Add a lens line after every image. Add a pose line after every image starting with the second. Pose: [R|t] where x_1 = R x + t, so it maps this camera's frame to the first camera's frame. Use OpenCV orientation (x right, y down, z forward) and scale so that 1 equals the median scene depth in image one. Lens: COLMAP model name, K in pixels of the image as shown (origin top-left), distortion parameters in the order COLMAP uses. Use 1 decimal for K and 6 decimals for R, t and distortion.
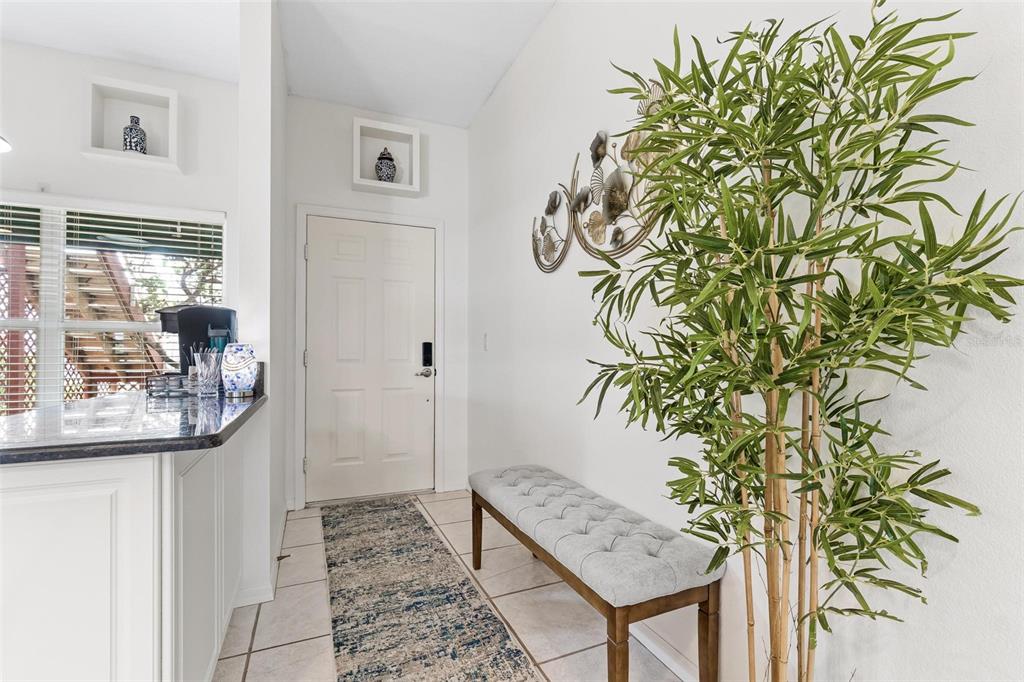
lens RADIAL K [[450.6, 0, 509.1], [0, 450.6, 346.7], [0, 0, 1]] dist [0.001579, -0.000341]
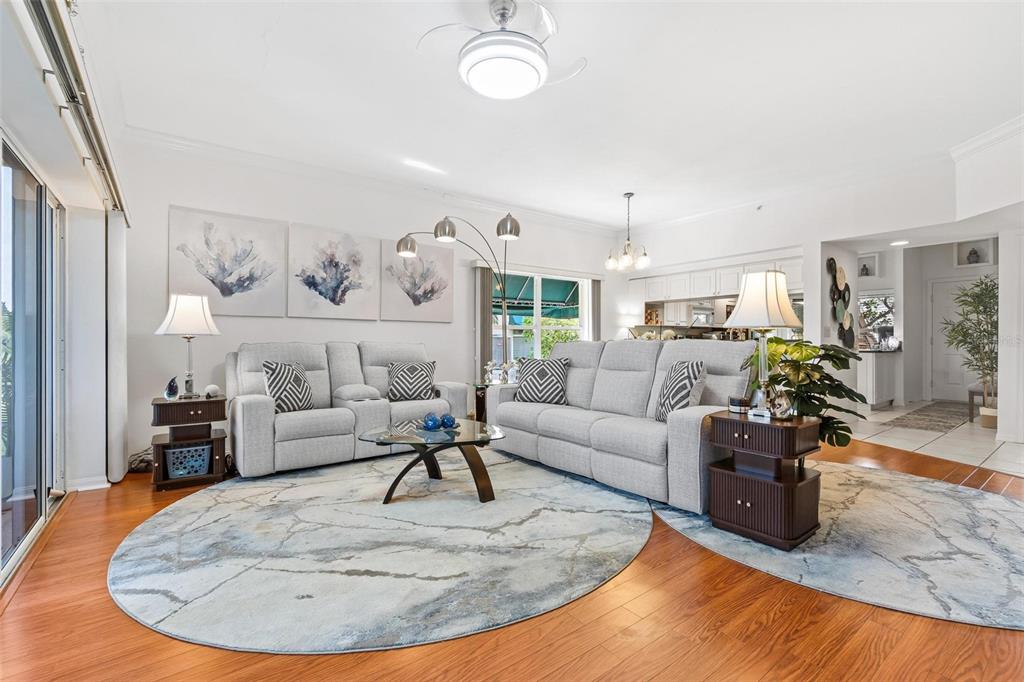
lens RADIAL K [[450.6, 0, 509.3], [0, 450.6, 346.8], [0, 0, 1]] dist [0.001579, -0.000341]
pose [[0.229577, 0.009863, -0.973241, 1.625036], [0.015160, 0.999791, 0.013708, -0.013248], [0.973172, -0.017902, 0.229380, -2.084821]]
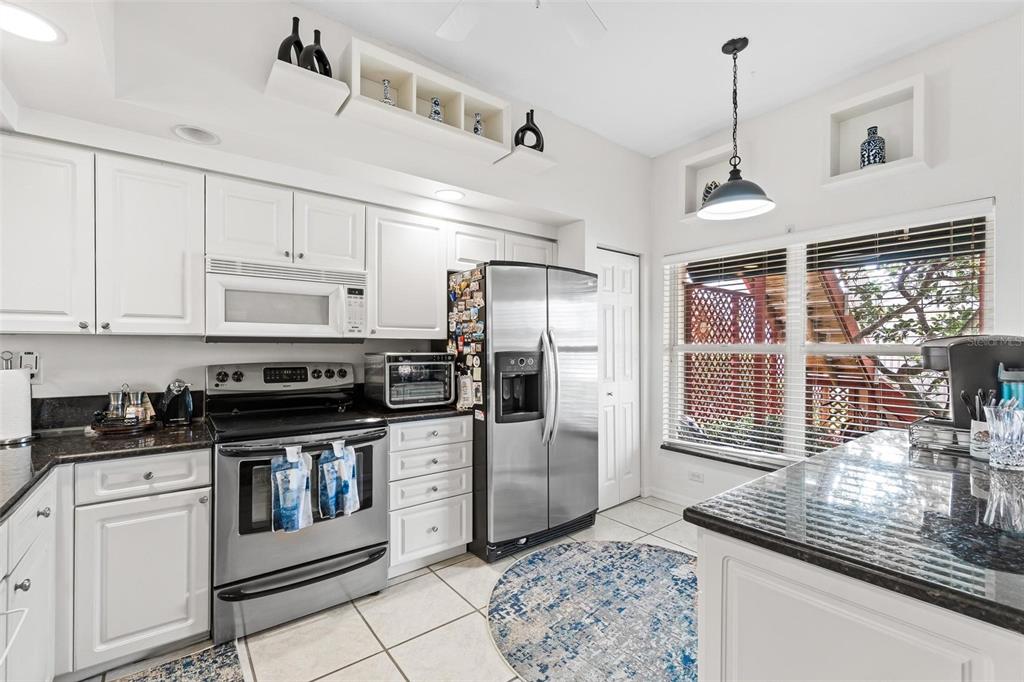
lens RADIAL K [[450.6, 0, 513.3], [0, 450.6, 341.1], [0, 0, 1]] dist [0.001579, -0.000341]
pose [[0.258343, -0.015588, -0.965927, -0.127301], [0.014004, 0.999825, -0.012389, -0.067195], [0.965952, -0.010326, 0.258517, 0.042712]]
